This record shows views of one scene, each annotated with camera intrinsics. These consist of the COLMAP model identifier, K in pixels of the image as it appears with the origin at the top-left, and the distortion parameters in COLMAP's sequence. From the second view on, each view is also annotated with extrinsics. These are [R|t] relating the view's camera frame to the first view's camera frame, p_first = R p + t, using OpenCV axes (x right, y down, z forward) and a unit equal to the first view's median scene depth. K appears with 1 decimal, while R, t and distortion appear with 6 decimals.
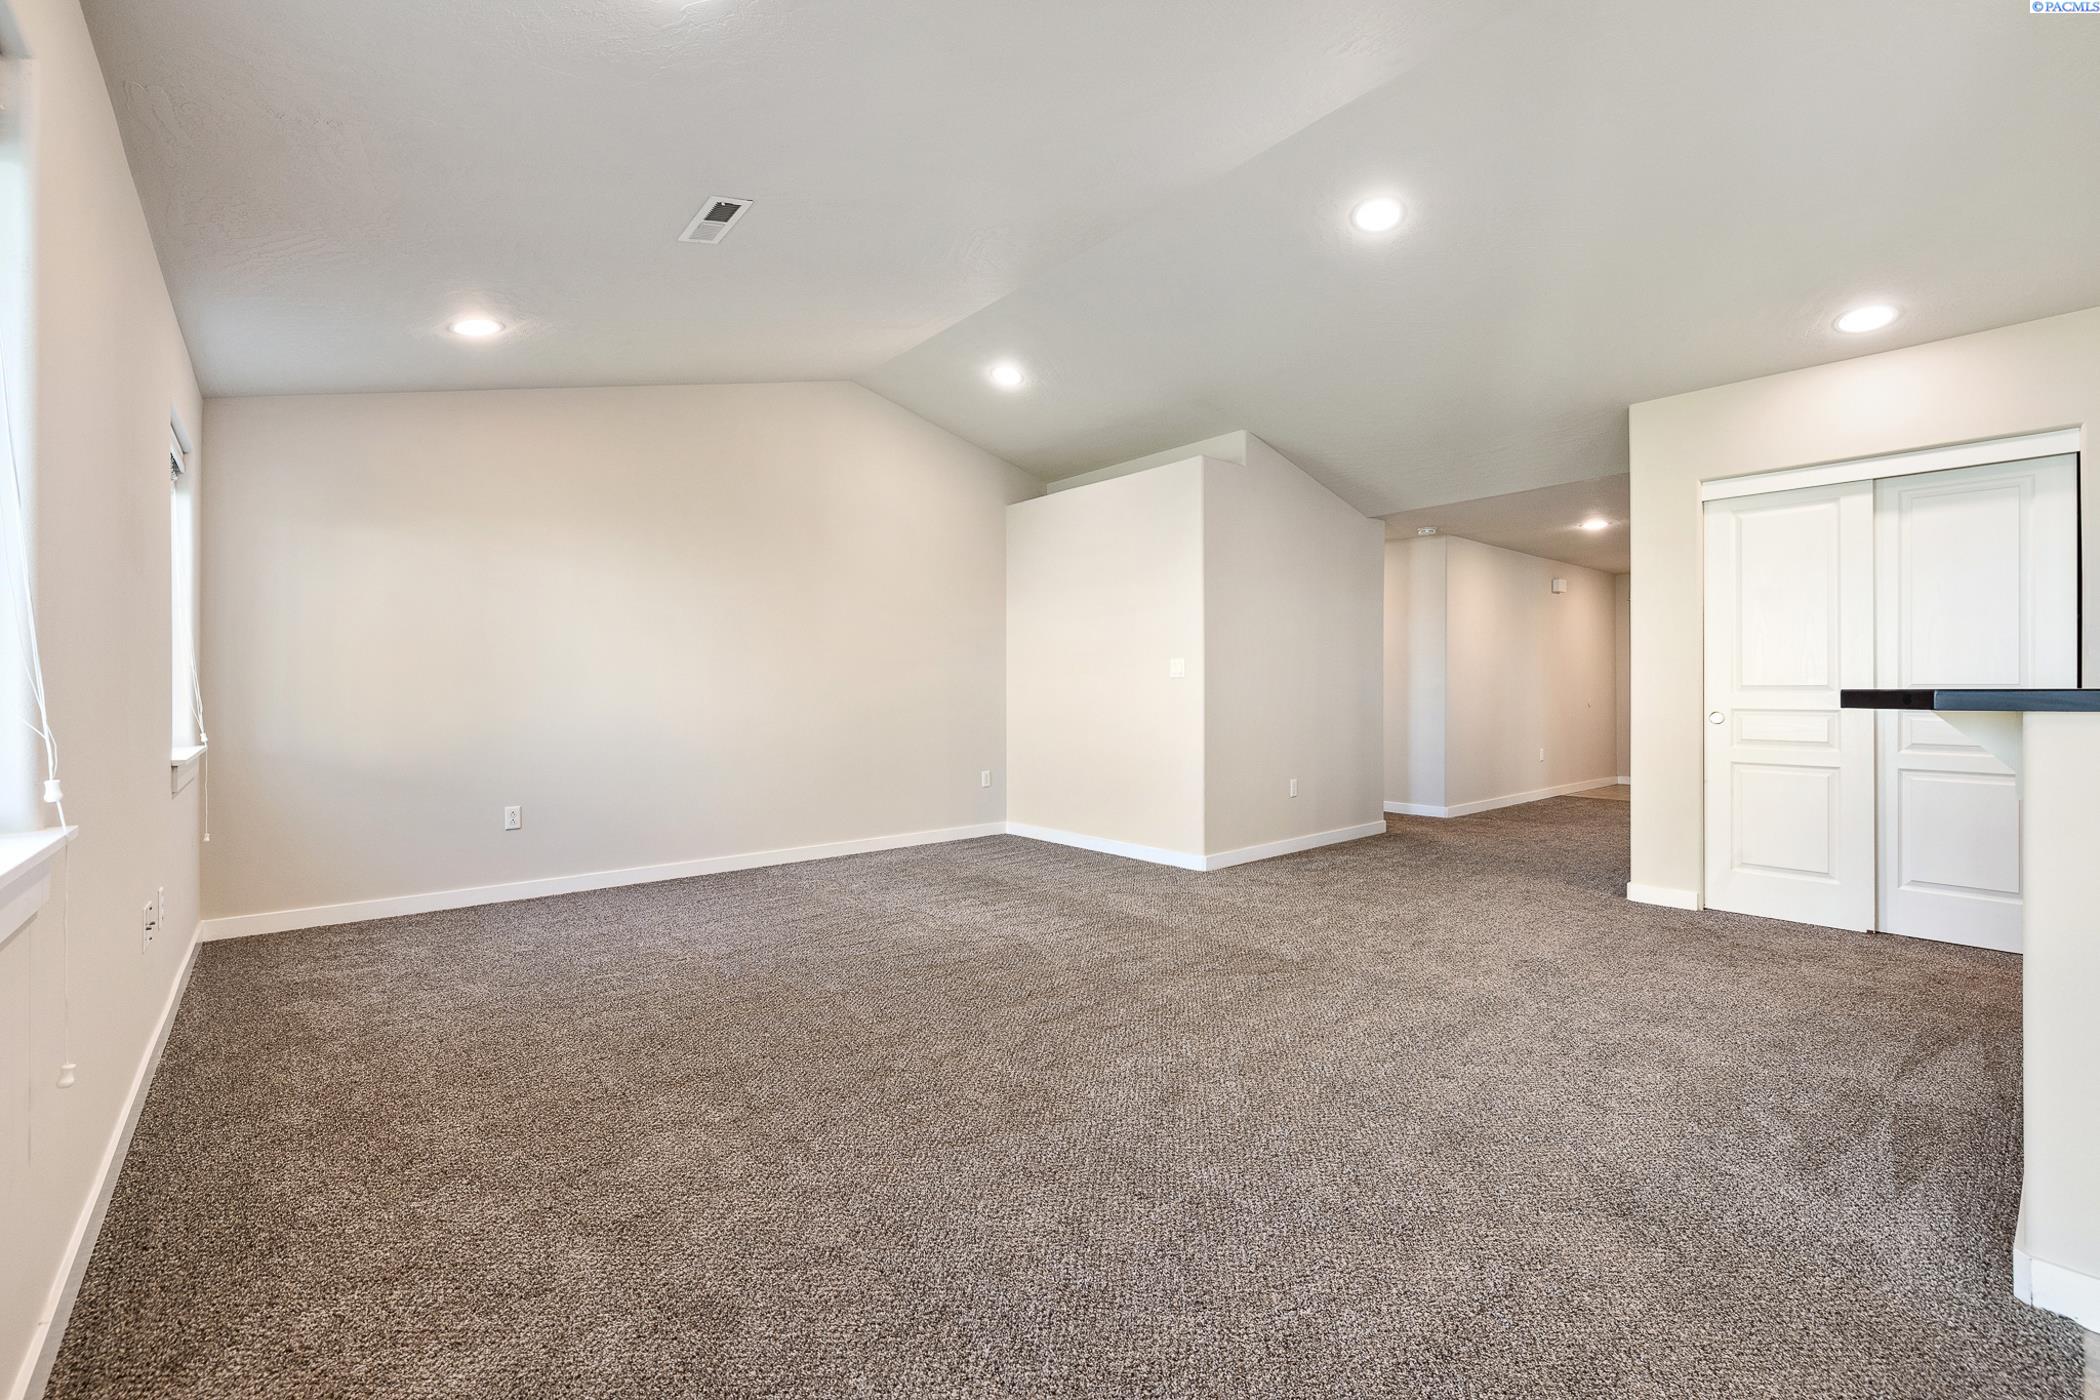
lens RADIAL K [[889.2, 0, 1045.9], [0, 889.2, 685.1], [0, 0, 1]] dist [0.000007, 0.000330]
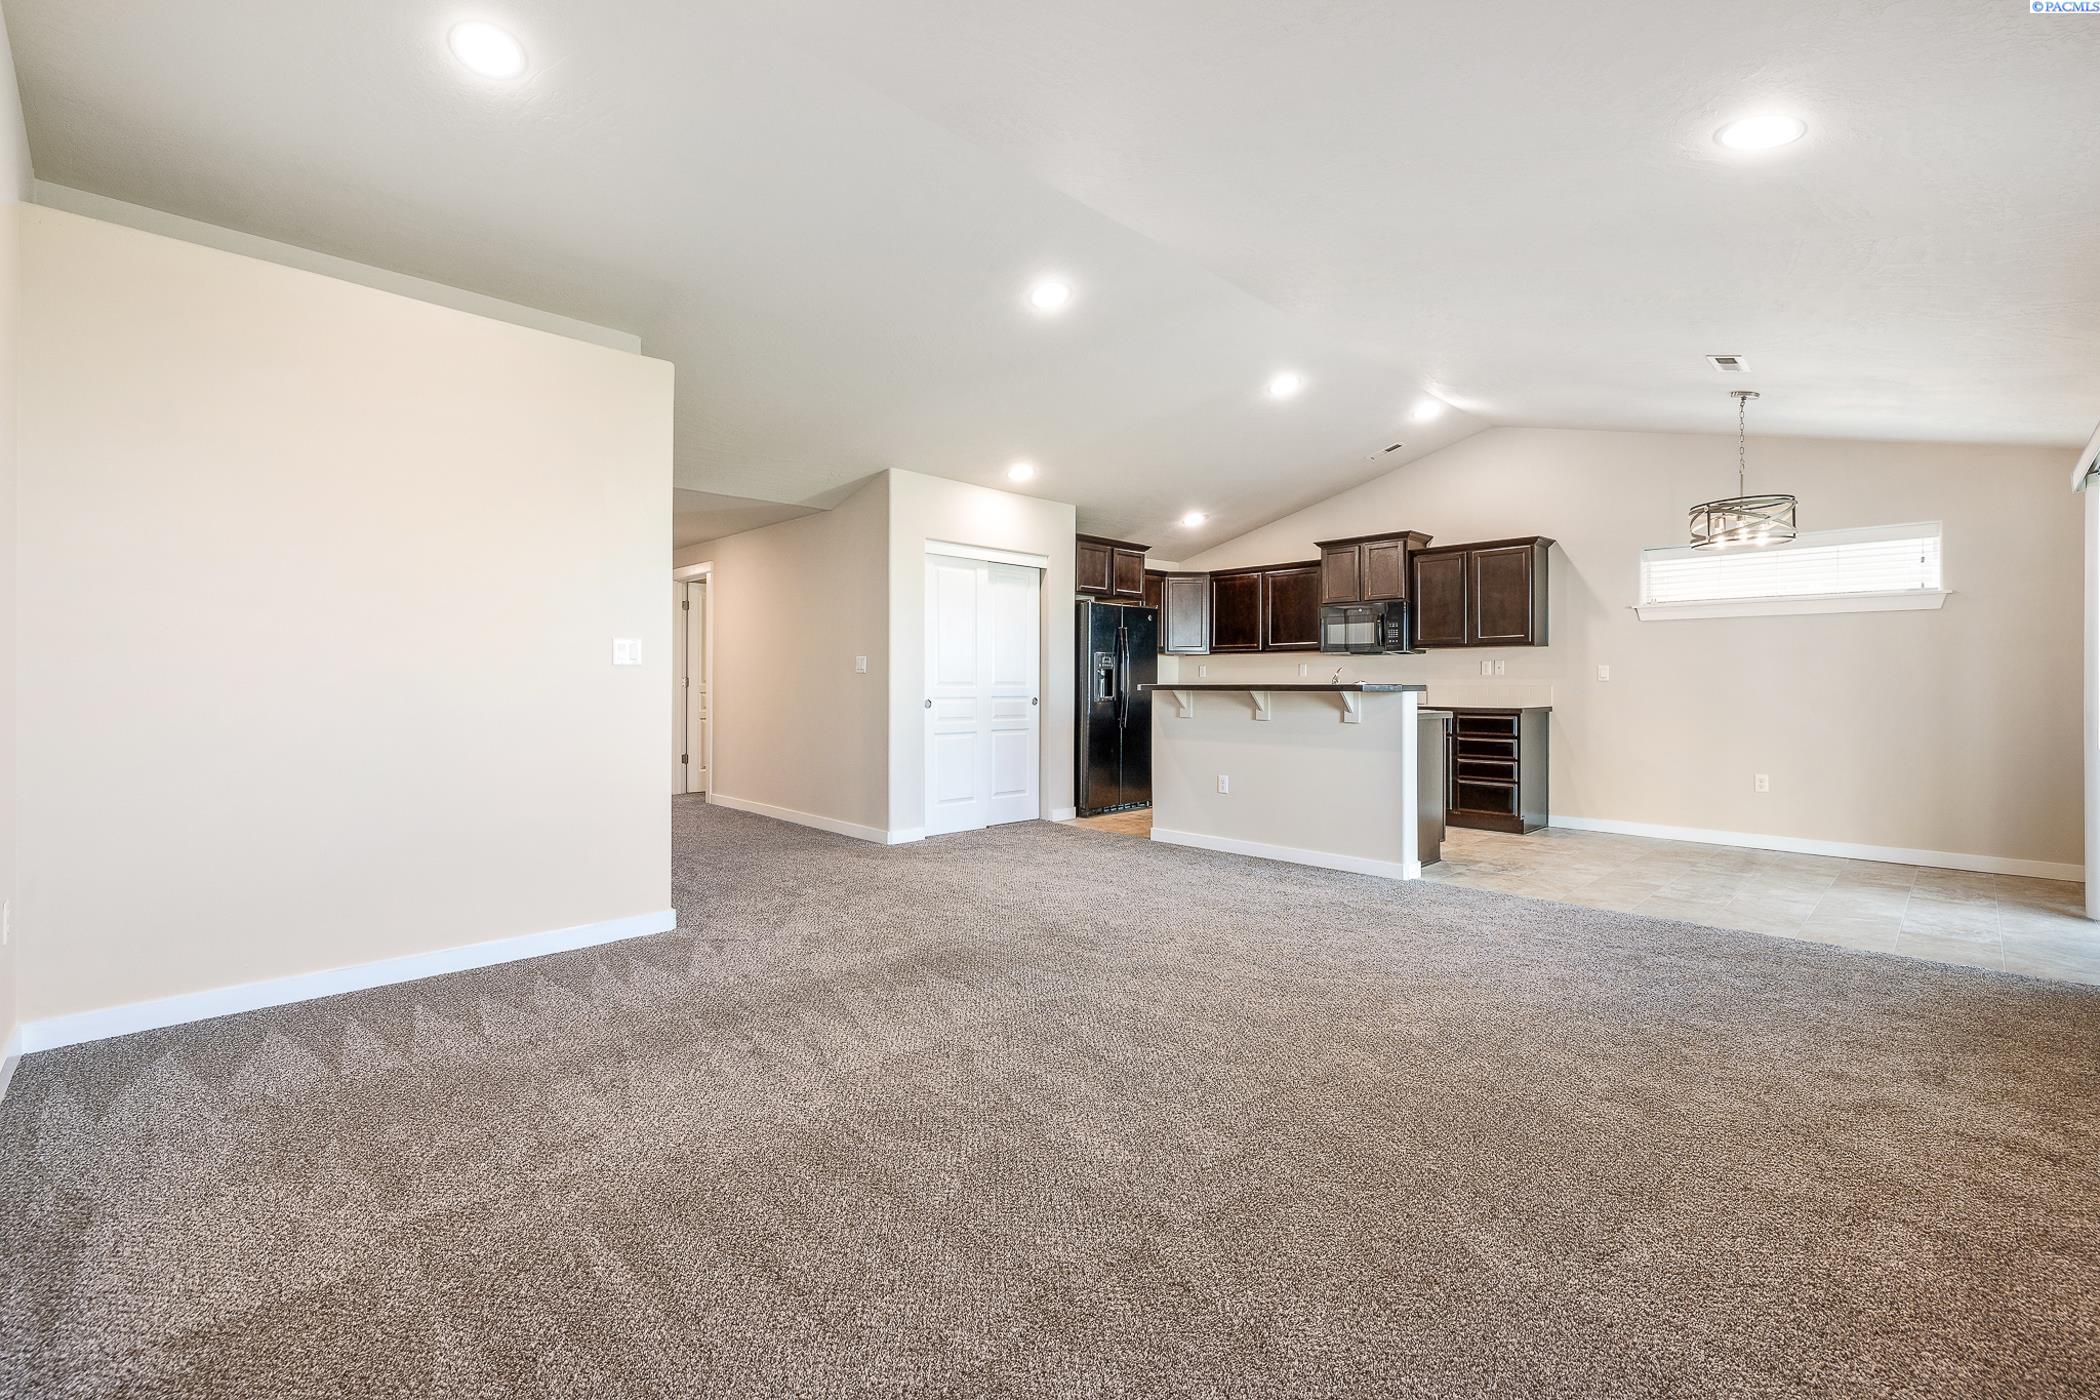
lens RADIAL K [[889.2, 0, 1045.9], [0, 889.2, 685.1], [0, 0, 1]] dist [0.000007, 0.000330]
pose [[-0.063186, 0.000998, 0.998001, -0.774695], [-0.006646, 0.999977, -0.001421, 0.007881], [-0.997980, -0.006723, -0.063177, 0.990141]]
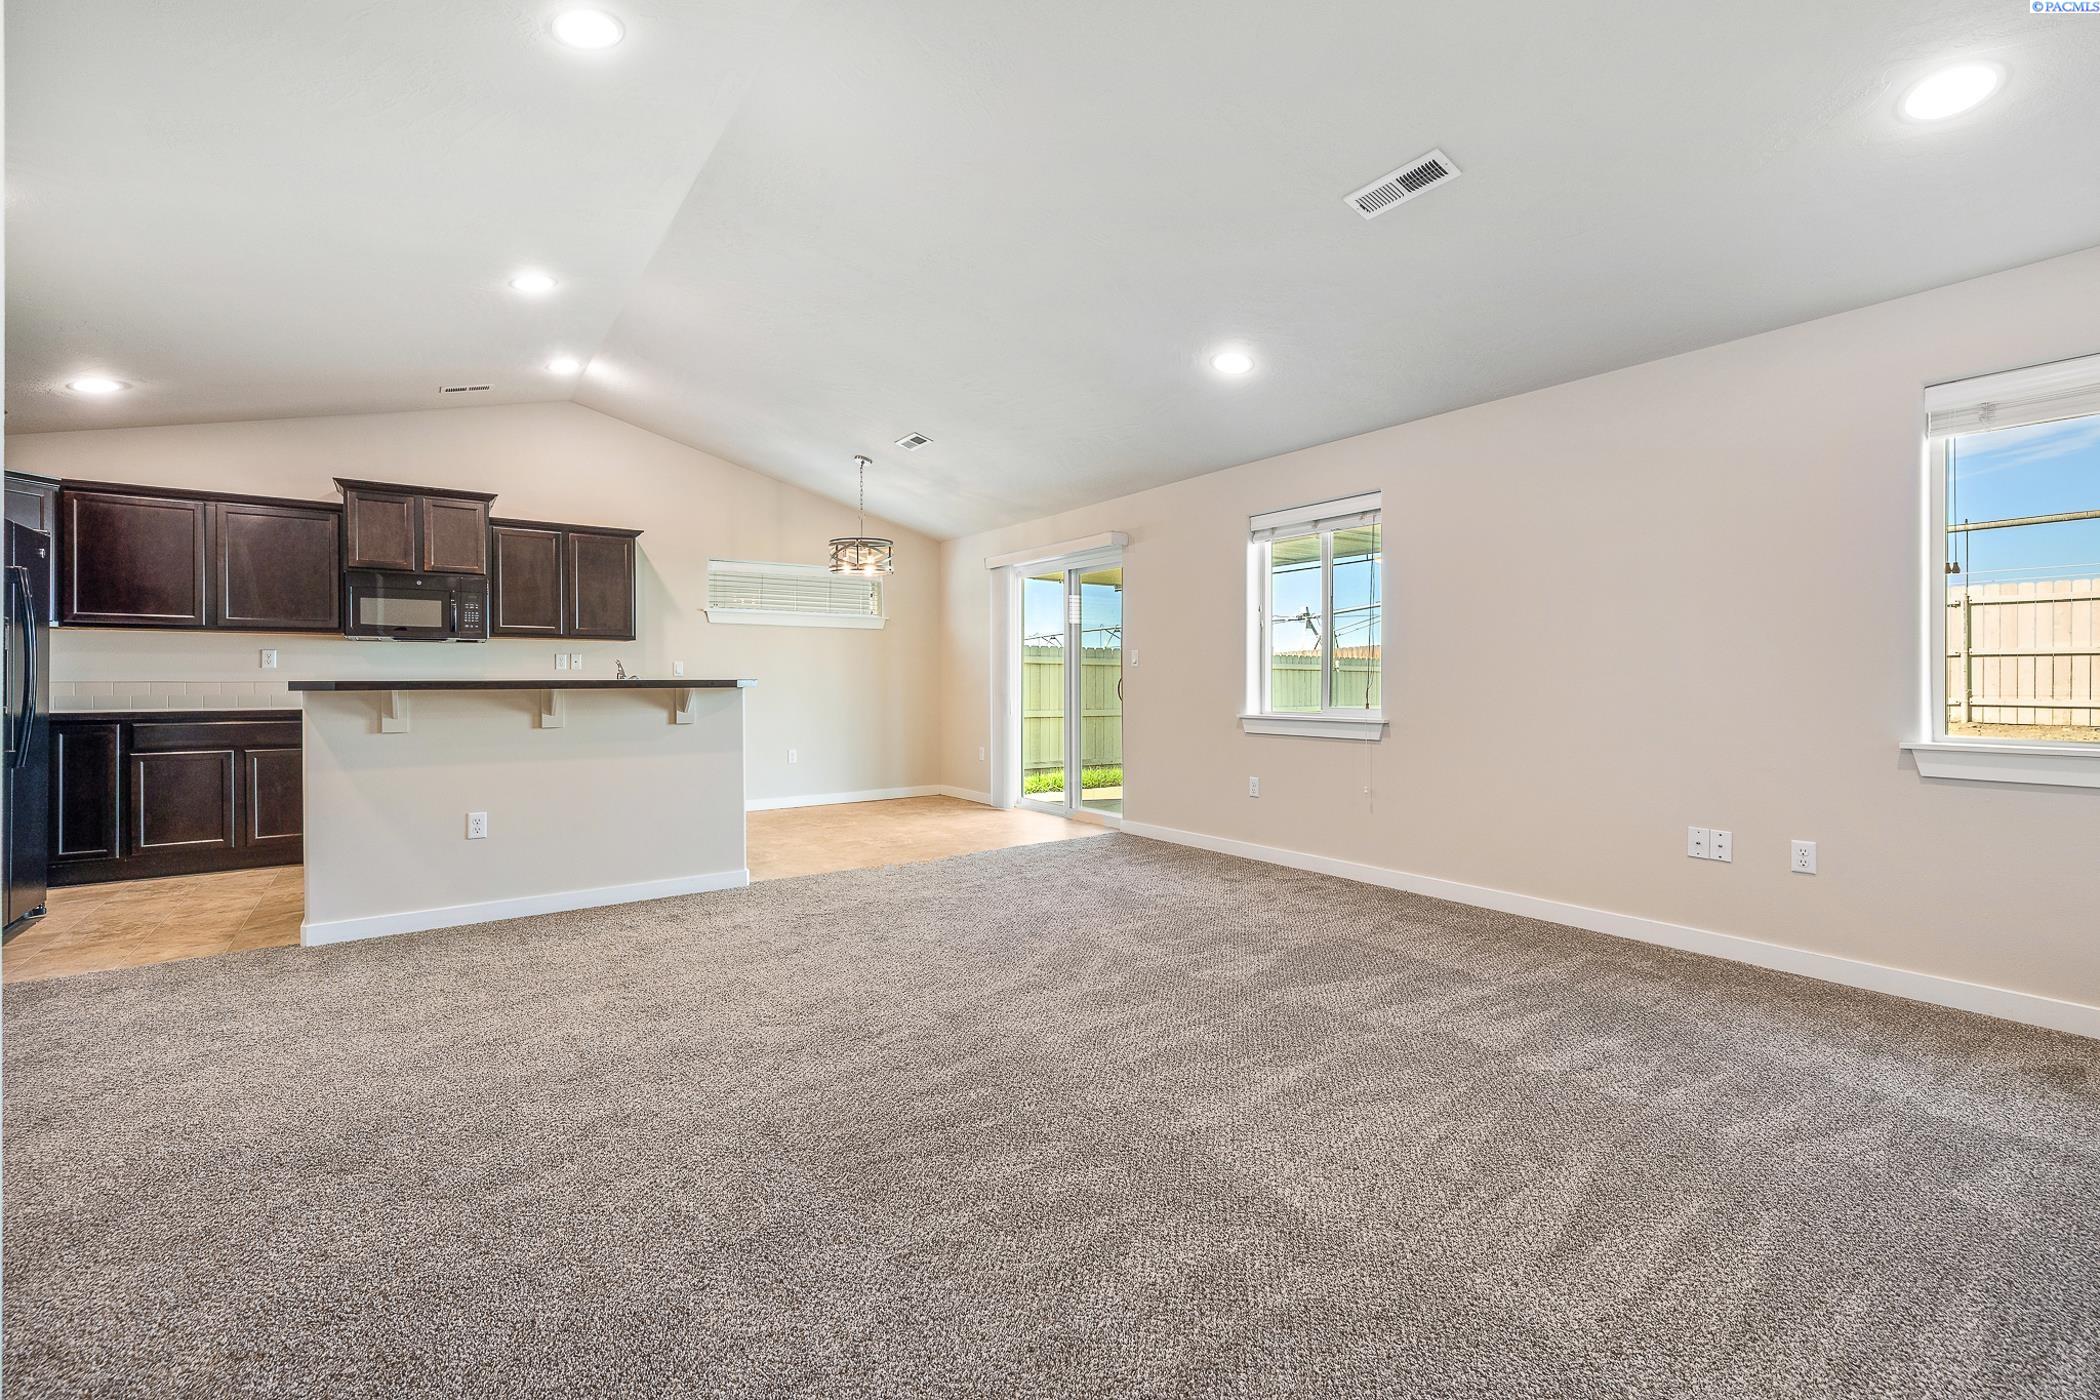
lens RADIAL K [[889.2, 0, 1045.9], [0, 889.2, 685.1], [0, 0, 1]] dist [0.000007, 0.000330]
pose [[-0.996357, 0.002618, 0.085237, -0.060234], [0.002642, 0.999996, 0.000174, 0.009749], [-0.085236, 0.000399, -0.996361, 1.559271]]
